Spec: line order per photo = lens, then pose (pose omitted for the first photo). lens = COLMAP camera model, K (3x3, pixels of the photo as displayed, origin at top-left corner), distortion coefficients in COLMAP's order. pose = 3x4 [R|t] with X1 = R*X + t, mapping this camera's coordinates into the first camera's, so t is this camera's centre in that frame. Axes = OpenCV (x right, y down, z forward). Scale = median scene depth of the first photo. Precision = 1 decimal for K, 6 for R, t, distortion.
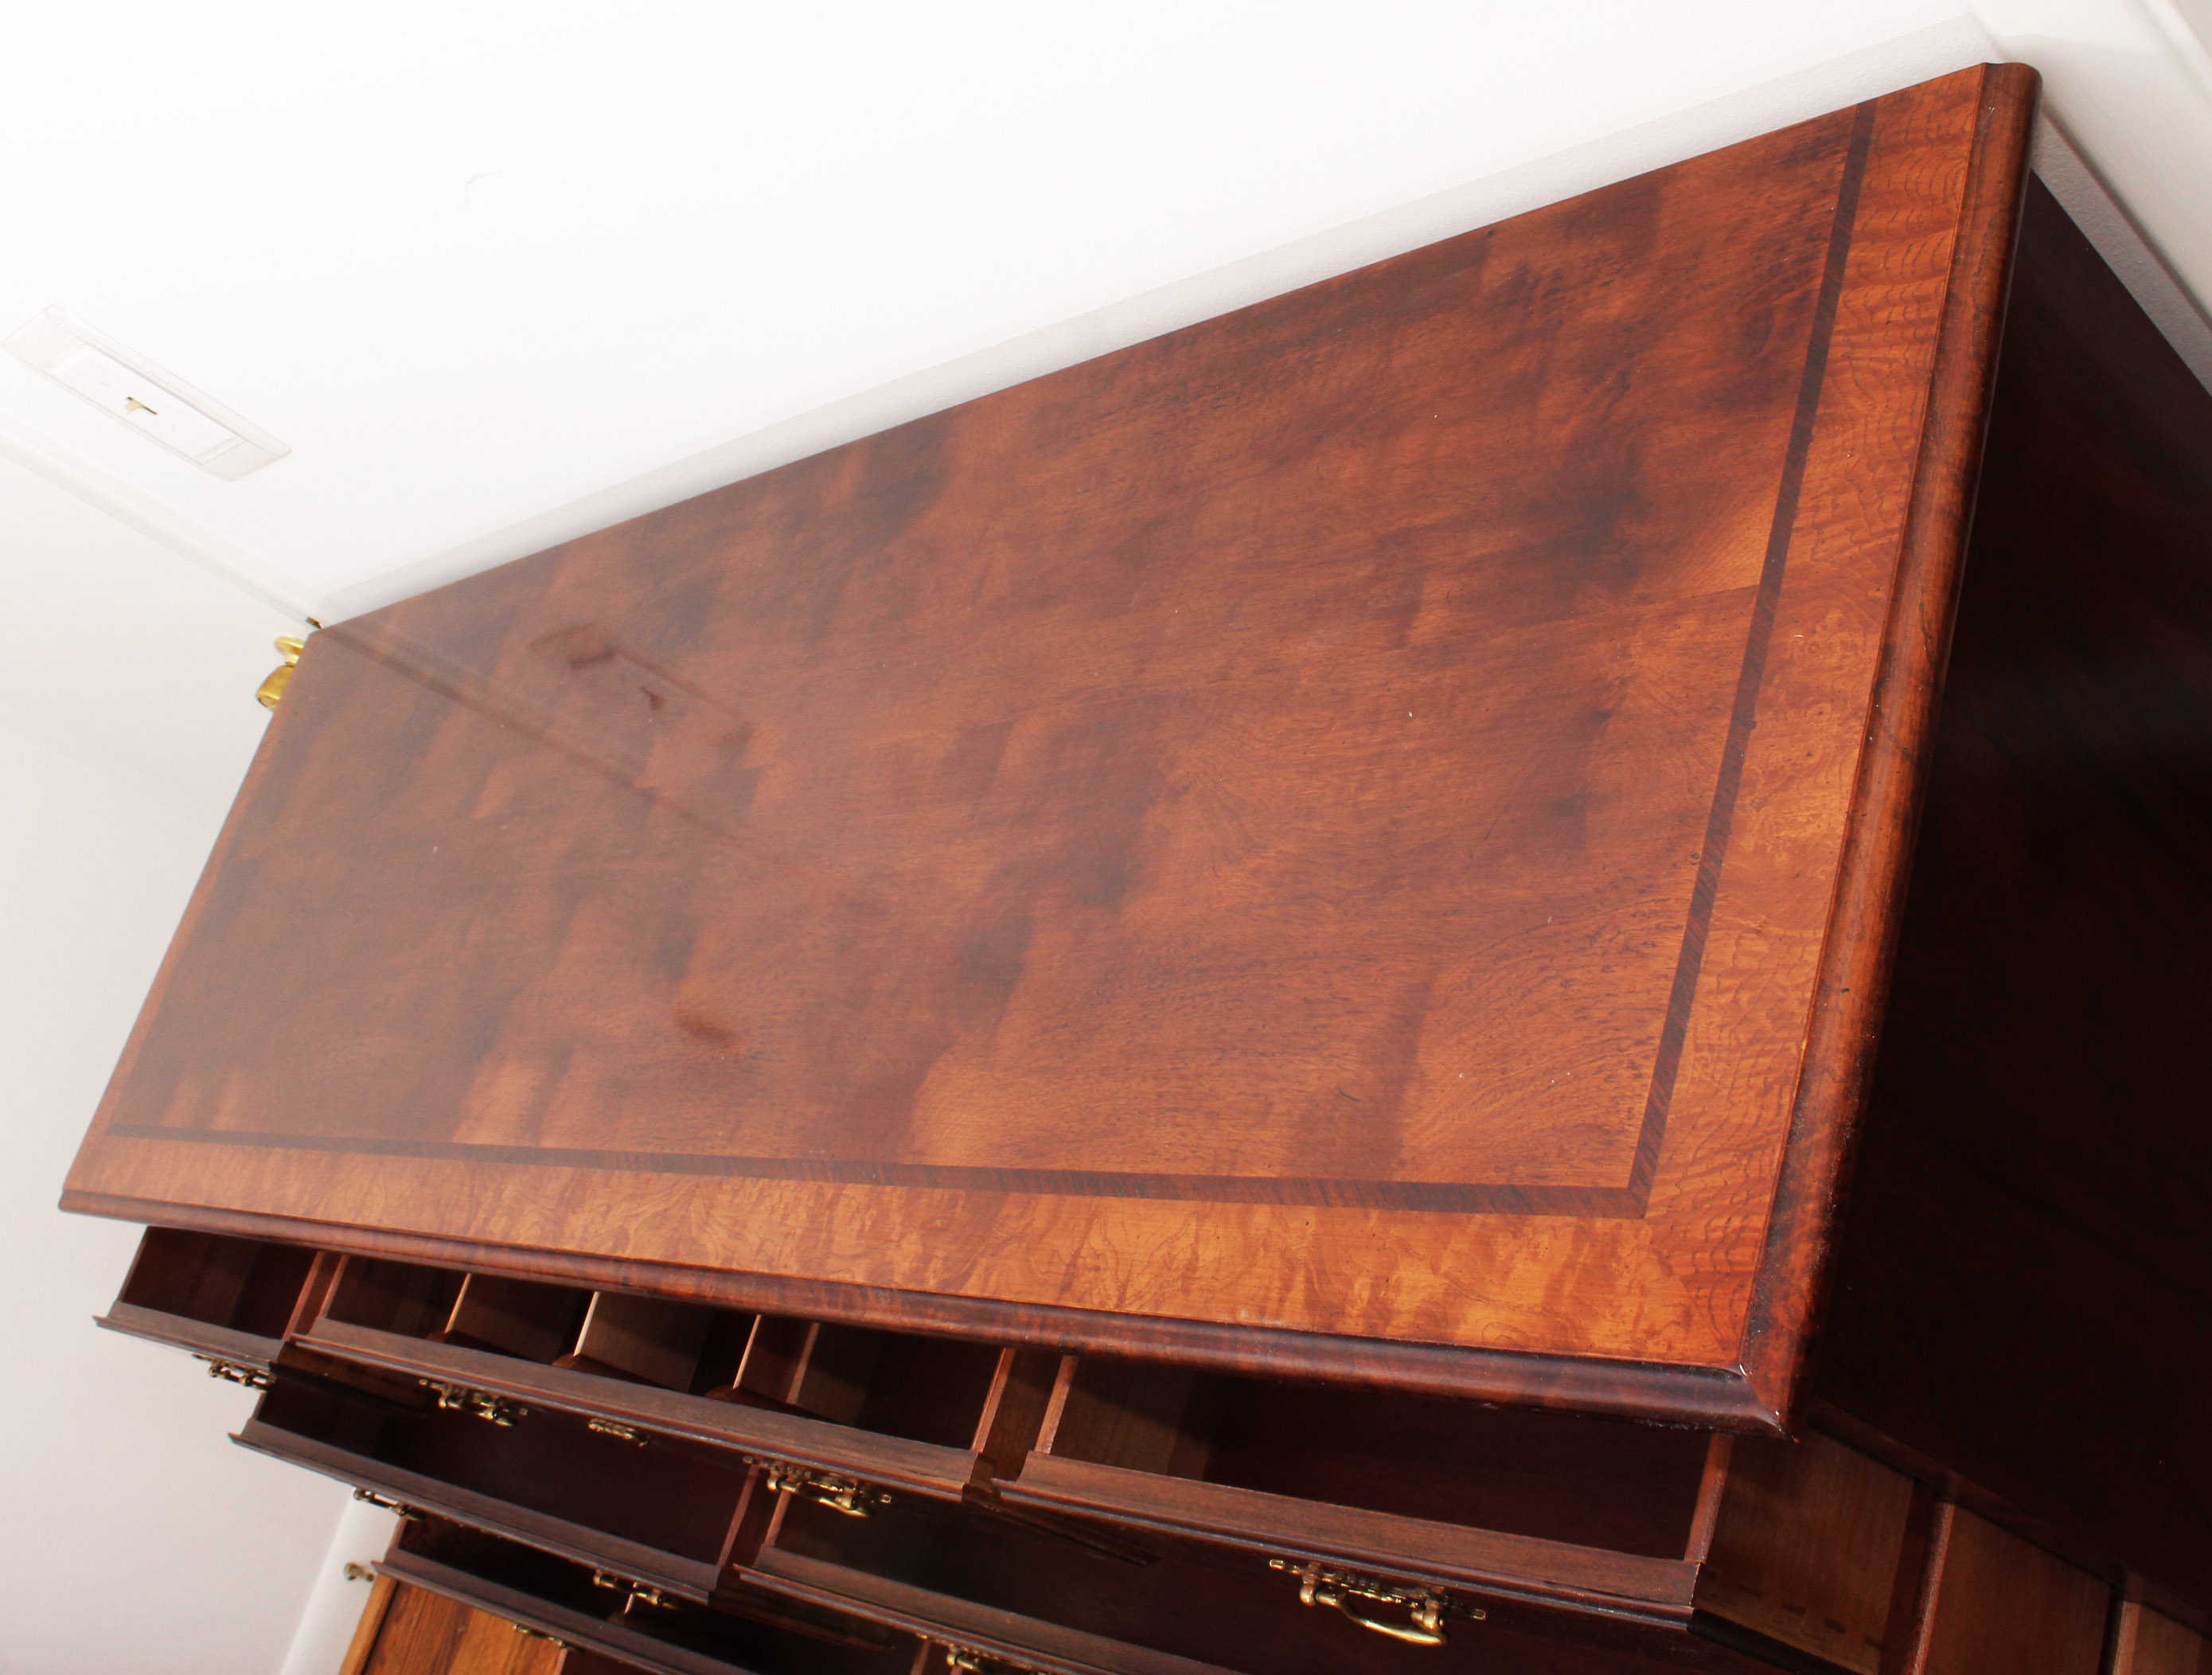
lens RADIAL K [[2465.8, 0, 1106.0], [0, 2465.8, 837.5], [0, 0, 1]] dist [0.005084, 0.007615]
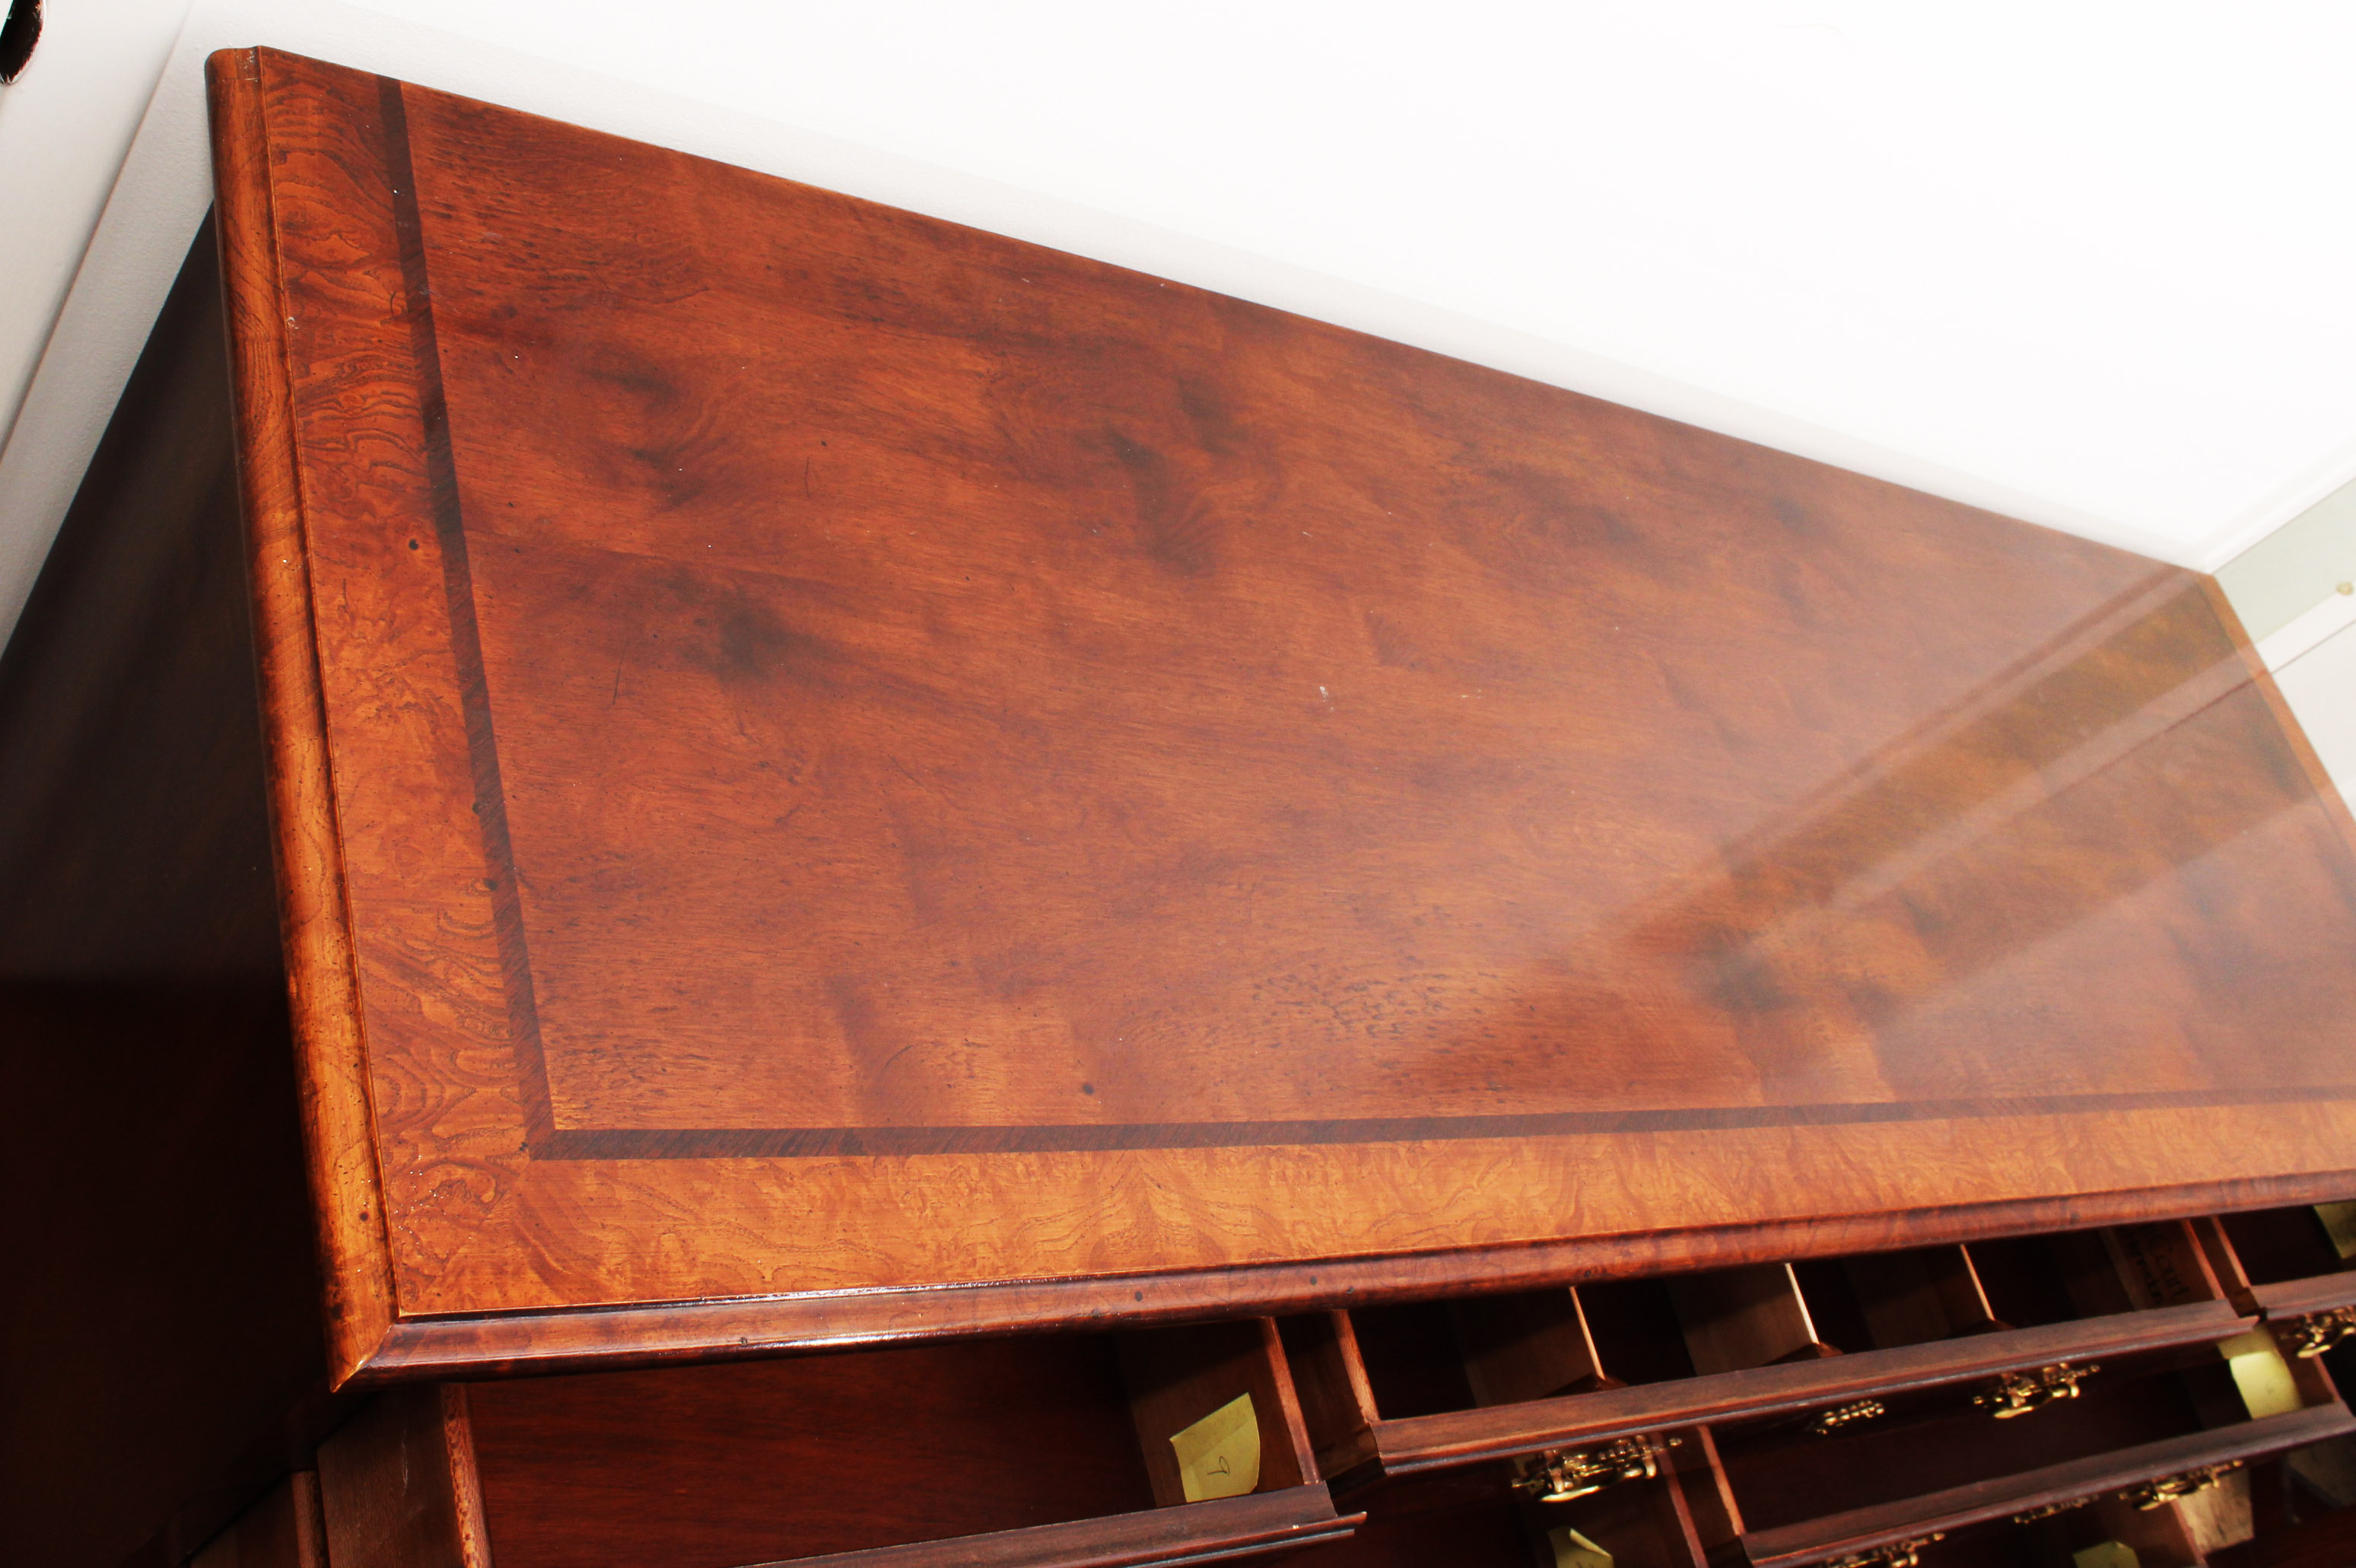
lens RADIAL K [[2342.4, 0, 1178.0], [0, 2342.4, 784.0], [0, 0, 1]] dist [0.009892, 0.000750]
pose [[0.046292, 0.098885, 0.994022, -1.115336], [-0.104080, 0.990150, -0.093653, 0.118831], [-0.993491, -0.099123, 0.056128, 1.226919]]
